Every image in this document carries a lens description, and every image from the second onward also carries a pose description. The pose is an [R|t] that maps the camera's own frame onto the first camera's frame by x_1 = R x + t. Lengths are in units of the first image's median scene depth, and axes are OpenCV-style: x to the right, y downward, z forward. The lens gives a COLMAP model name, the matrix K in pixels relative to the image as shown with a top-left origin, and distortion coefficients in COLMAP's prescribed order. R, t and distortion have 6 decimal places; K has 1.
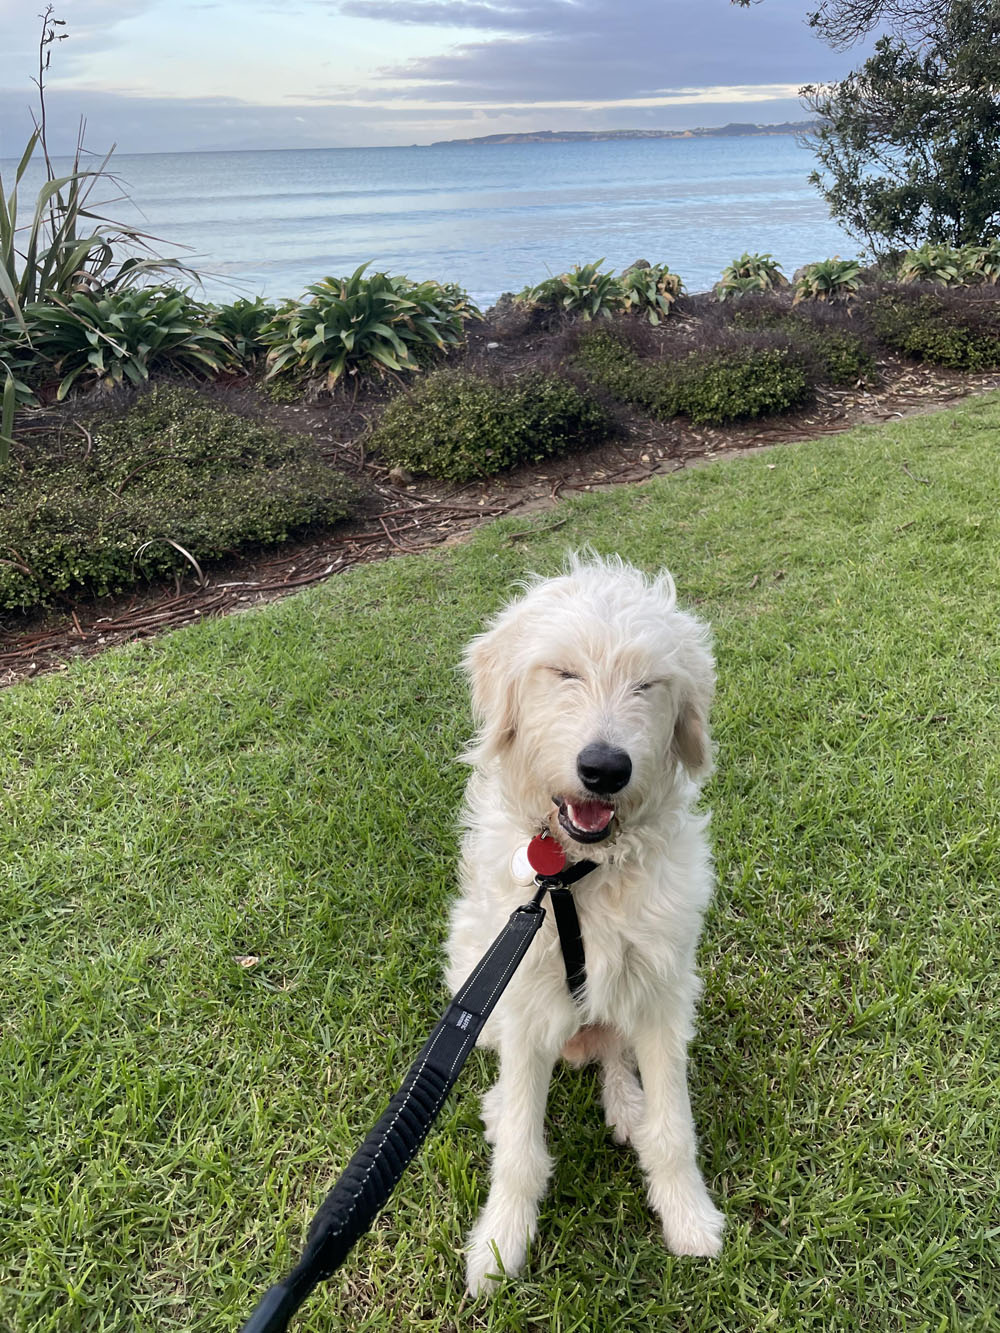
lens RADIAL K [[1004.4, 0, 500.0], [0, 1004.4, 666.5], [0, 0, 1]] dist [0.084294, -0.110141]
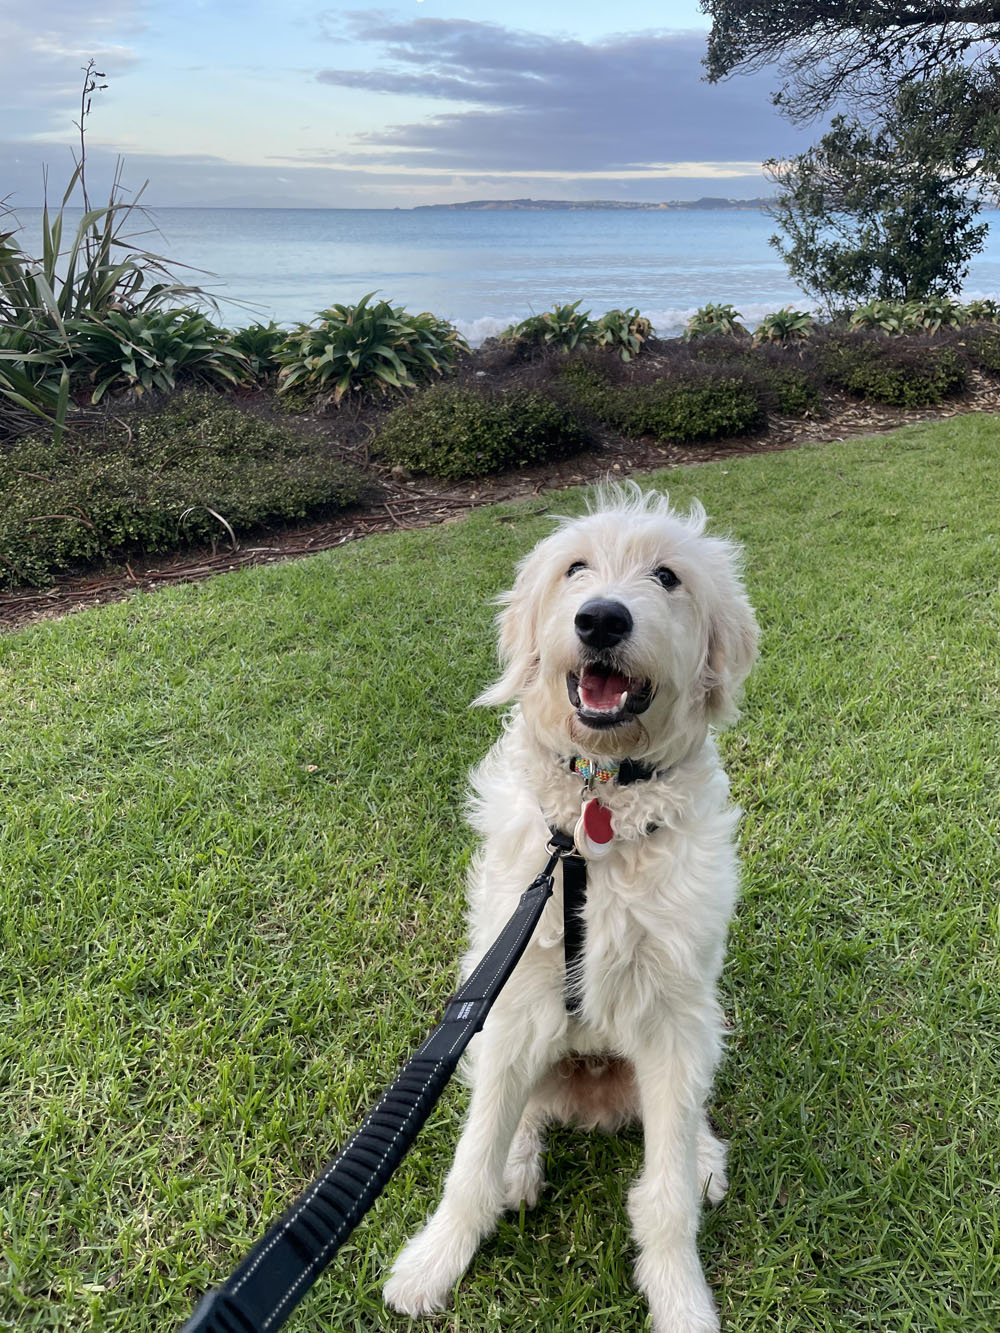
lens RADIAL K [[1004.4, 0, 500.0], [0, 1004.4, 666.5], [0, 0, 1]] dist [0.084294, -0.110141]
pose [[0.999418, 0.019495, 0.027980, -0.016049], [-0.018015, 0.998472, -0.052232, 0.090597], [-0.028956, 0.051698, 0.998243, -0.132174]]
